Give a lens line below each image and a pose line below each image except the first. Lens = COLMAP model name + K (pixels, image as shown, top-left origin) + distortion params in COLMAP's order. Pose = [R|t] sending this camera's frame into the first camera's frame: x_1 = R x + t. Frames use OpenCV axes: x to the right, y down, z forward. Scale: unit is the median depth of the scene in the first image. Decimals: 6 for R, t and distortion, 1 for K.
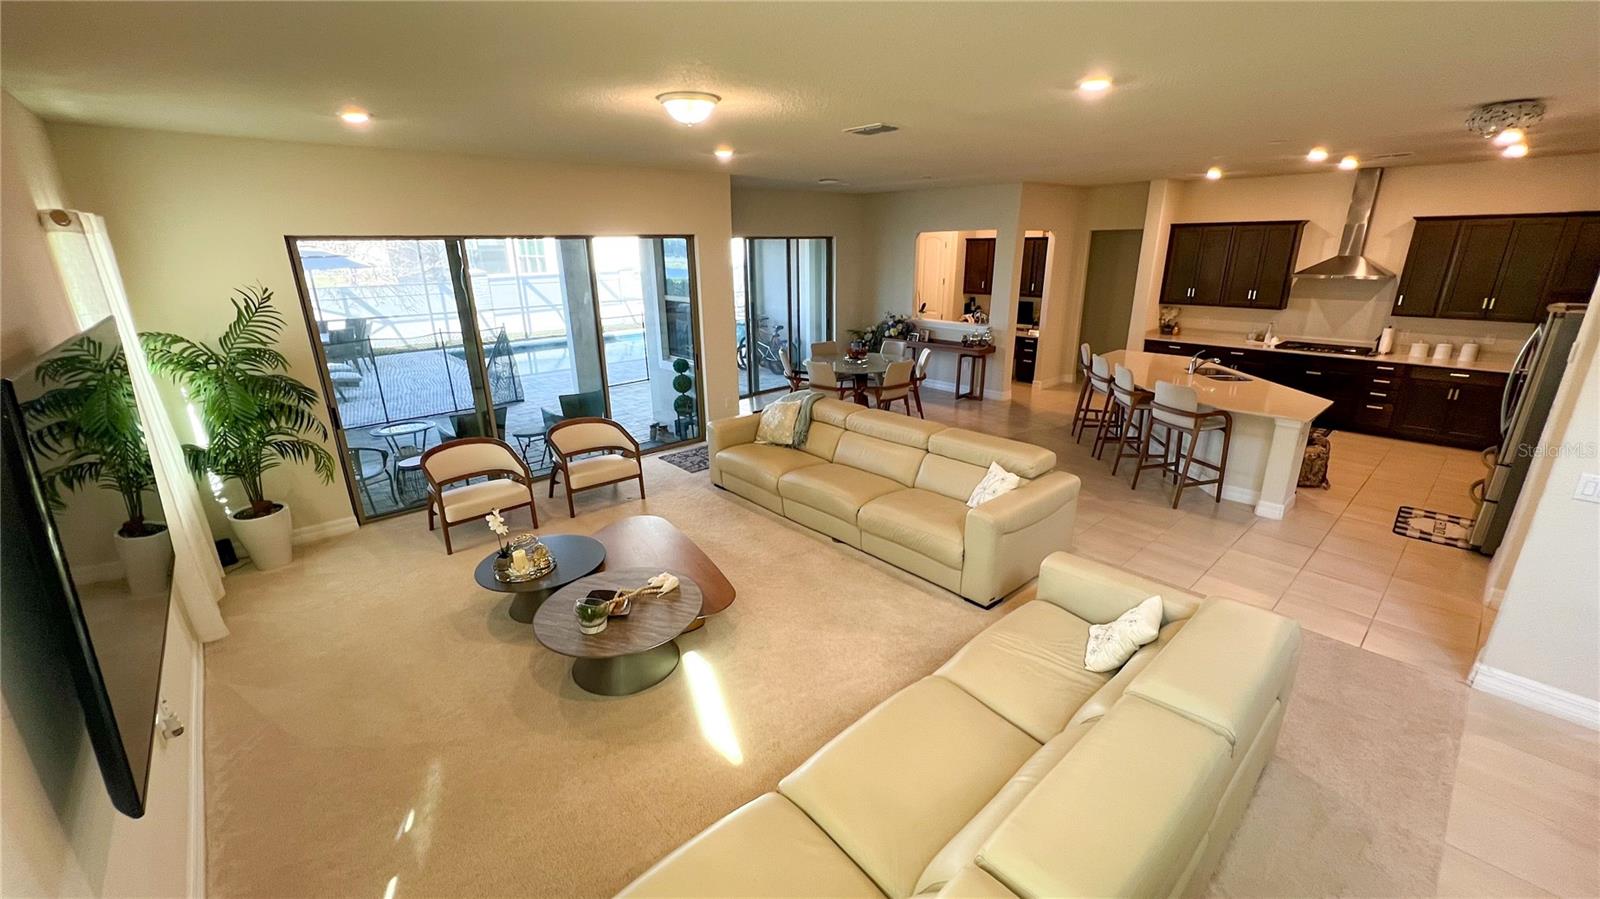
lens RADIAL K [[633.1, 0, 803.1], [0, 633.1, 453.7], [0, 0, 1]] dist [-0.001384, 0.000139]
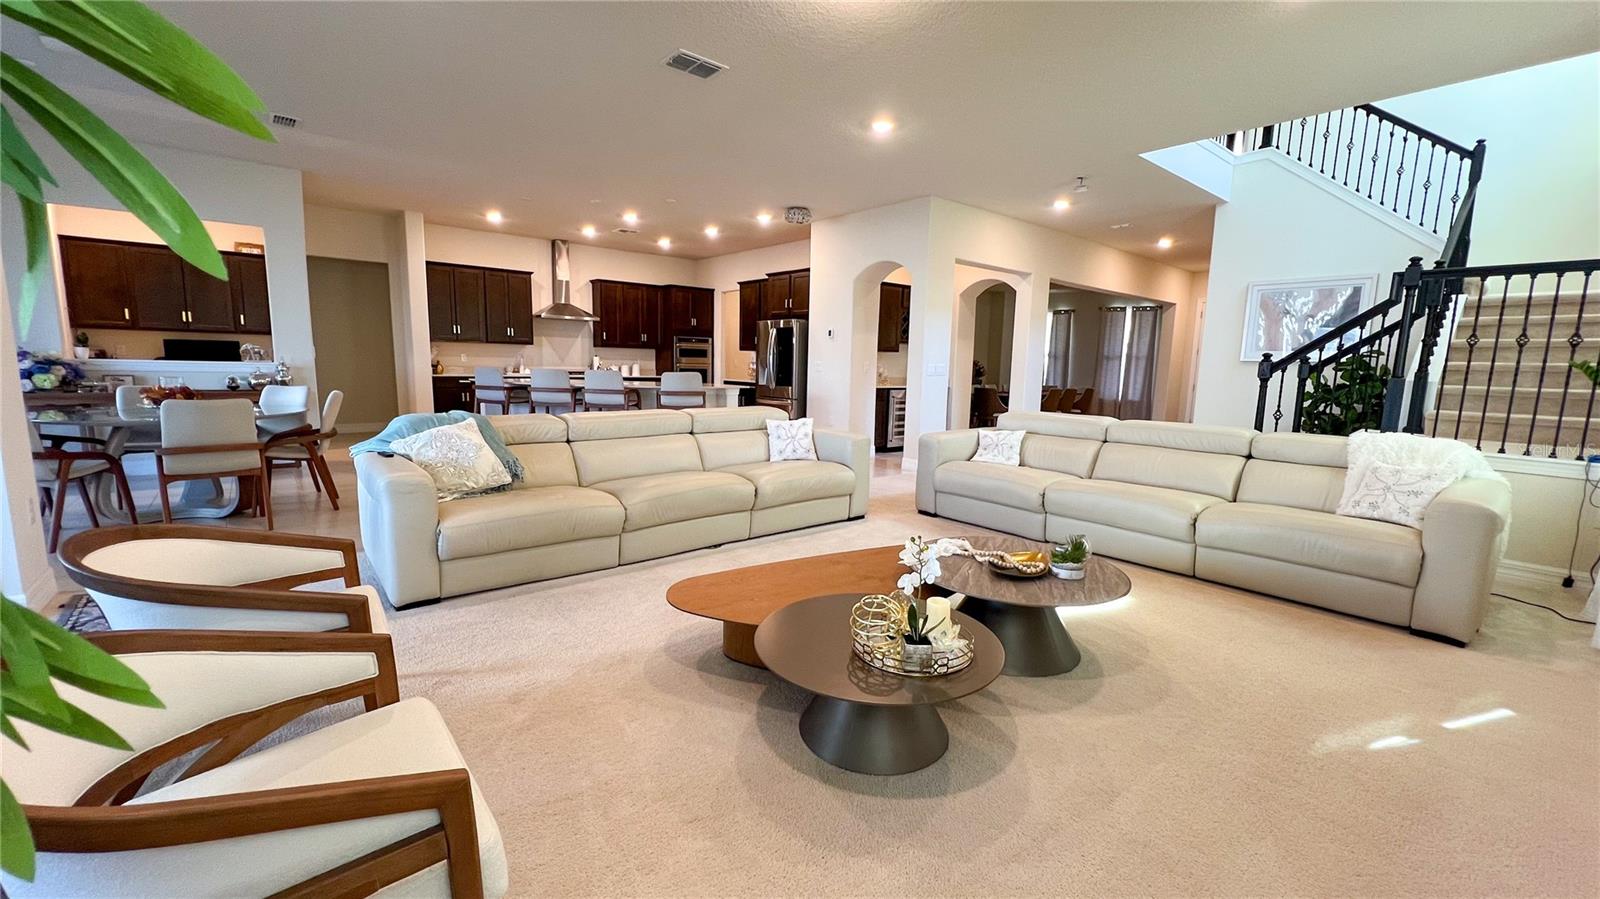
lens RADIAL K [[633.1, 0, 802.9], [0, 633.1, 450.2], [0, 0, 1]] dist [-0.001384, 0.000139]
pose [[0.037382, -0.126720, 0.991234, -0.448620], [0.291054, 0.950302, 0.110511, -0.021877], [-0.955976, 0.284372, 0.072406, 0.498075]]
